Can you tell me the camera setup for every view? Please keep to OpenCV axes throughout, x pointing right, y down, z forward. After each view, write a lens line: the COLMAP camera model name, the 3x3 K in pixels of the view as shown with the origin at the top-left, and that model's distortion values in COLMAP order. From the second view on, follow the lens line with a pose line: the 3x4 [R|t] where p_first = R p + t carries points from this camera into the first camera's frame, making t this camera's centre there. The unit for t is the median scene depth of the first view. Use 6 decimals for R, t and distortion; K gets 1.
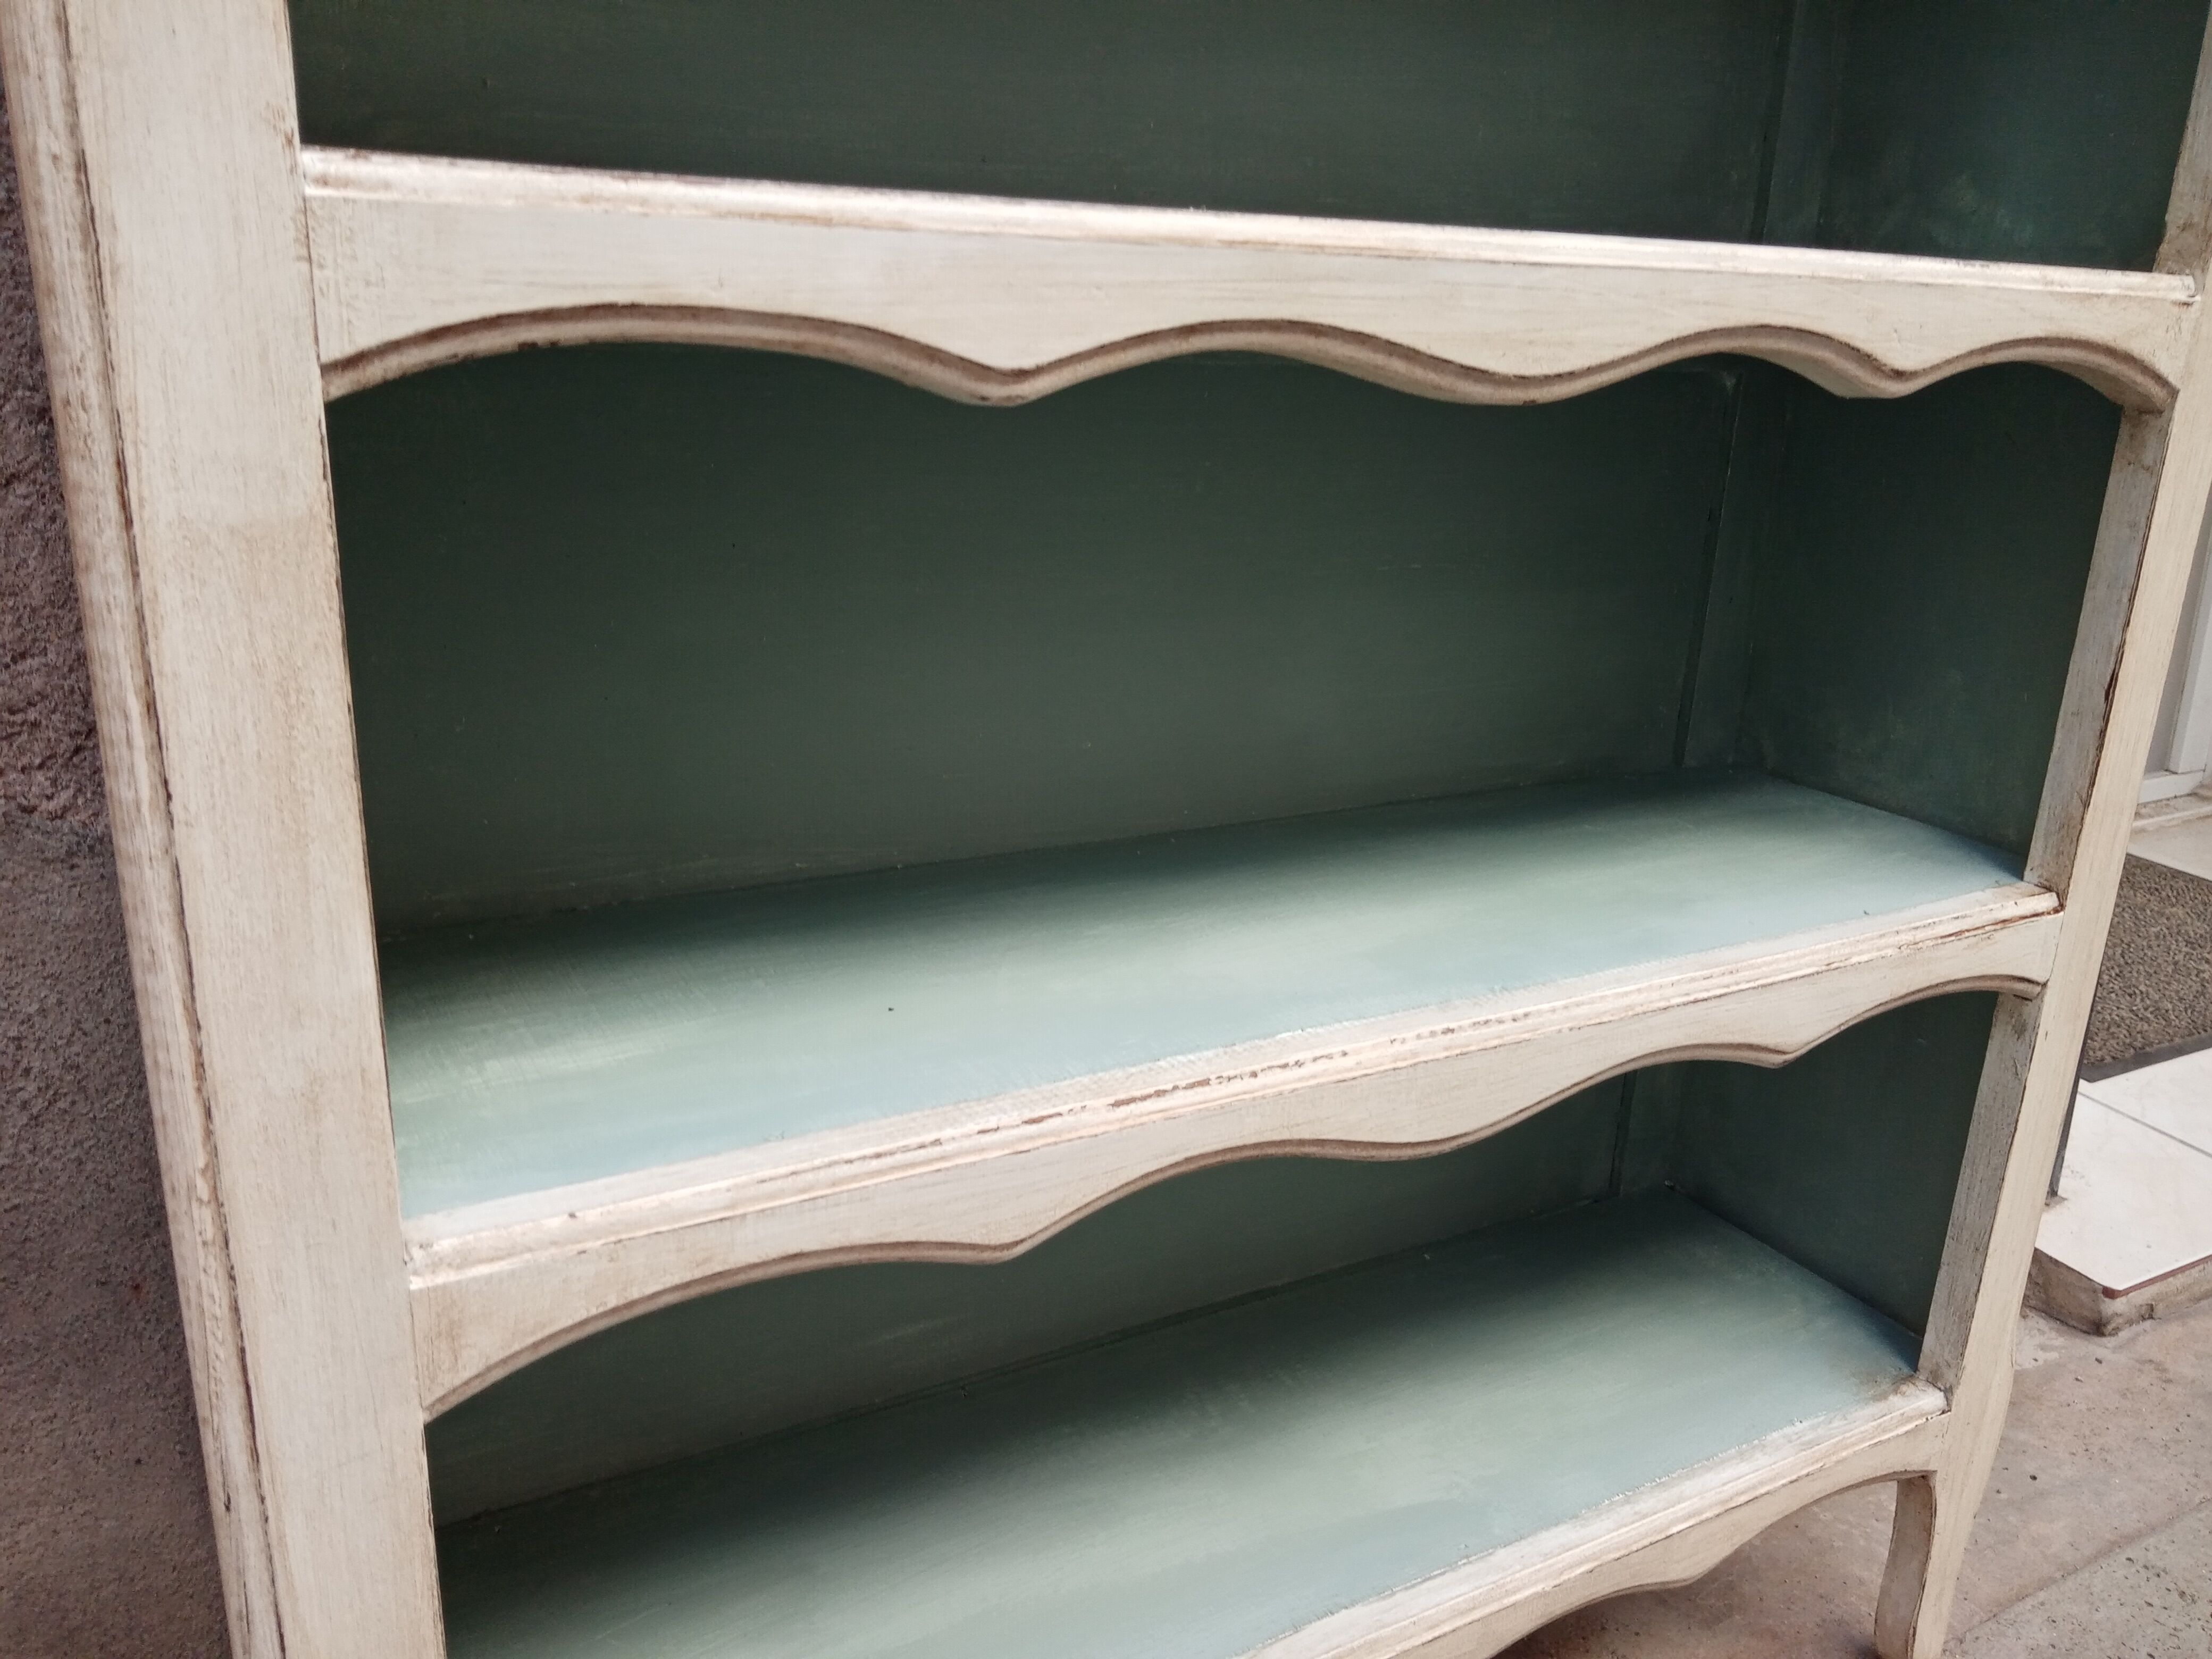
lens RADIAL K [[1749.2, 0, 1092.9], [0, 1749.2, 861.4], [0, 0, 1]] dist [0.021194, -0.052125]
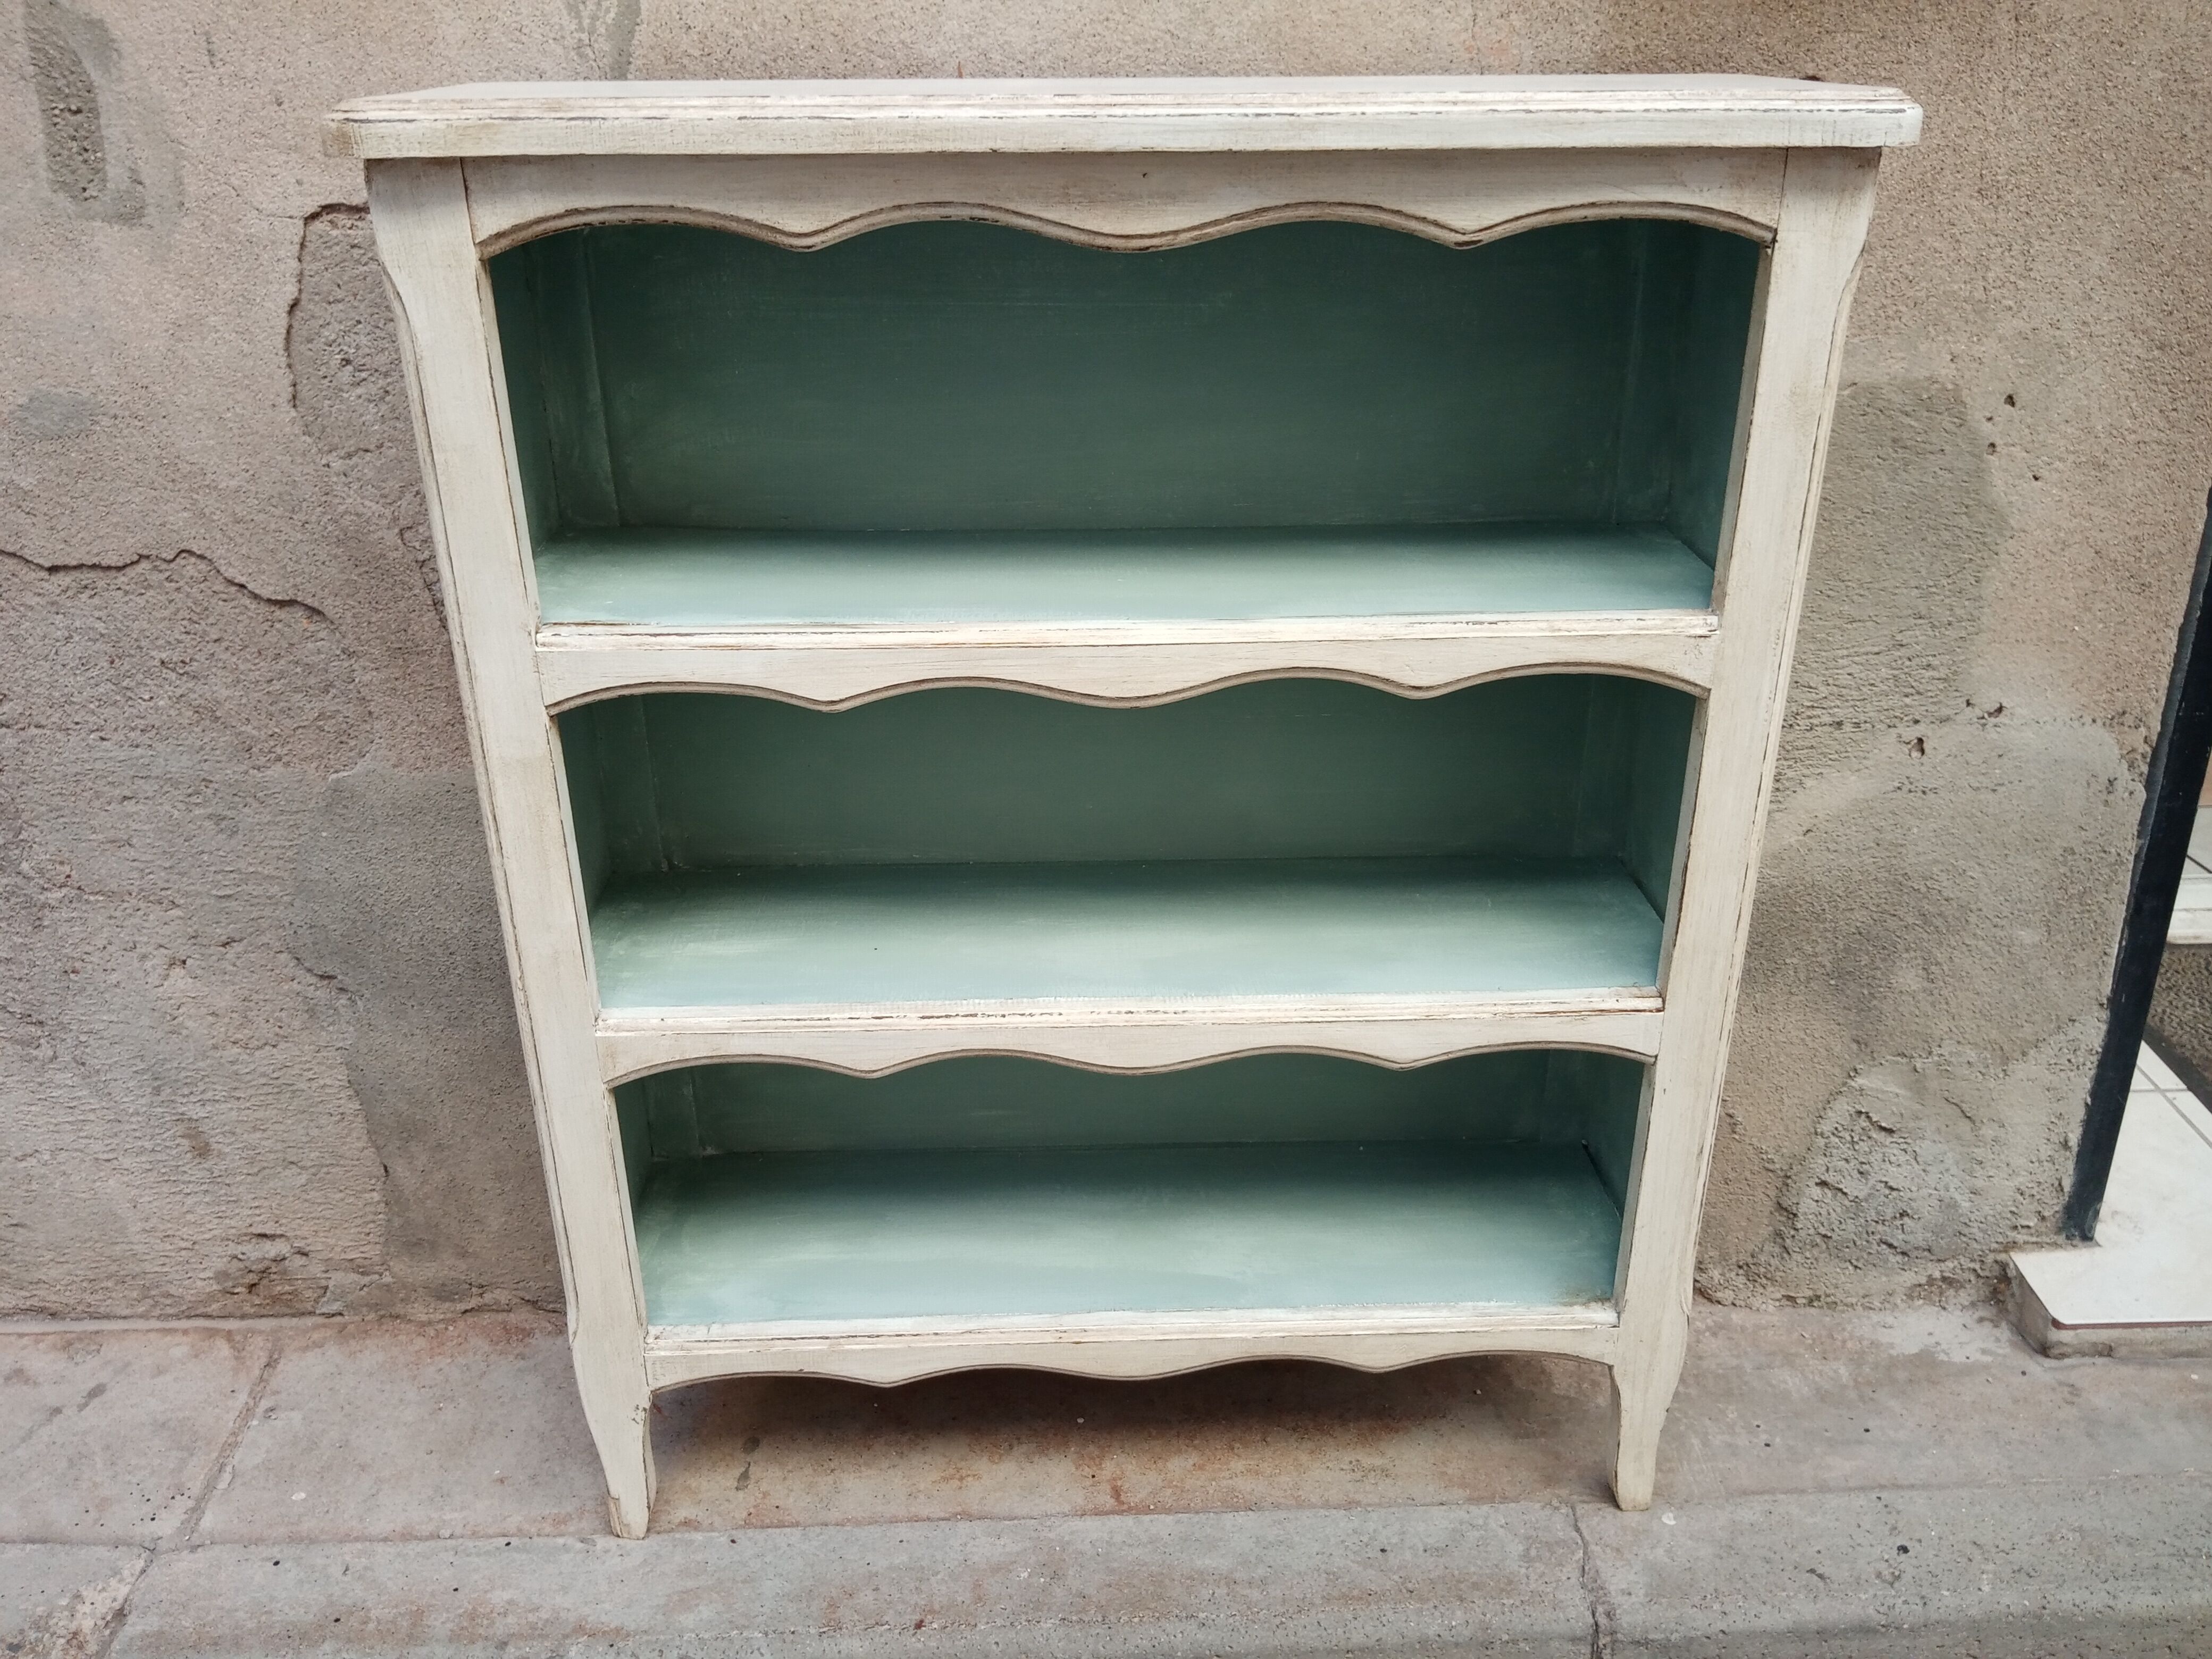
lens RADIAL K [[1749.2, 0, 1115.2], [0, 1749.2, 856.1], [0, 0, 1]] dist [0.021194, -0.052125]
pose [[0.884066, 0.158691, -0.439596, 0.991226], [-0.108172, 0.984526, 0.137864, -0.326321], [0.454671, -0.074329, 0.887552, -0.655820]]
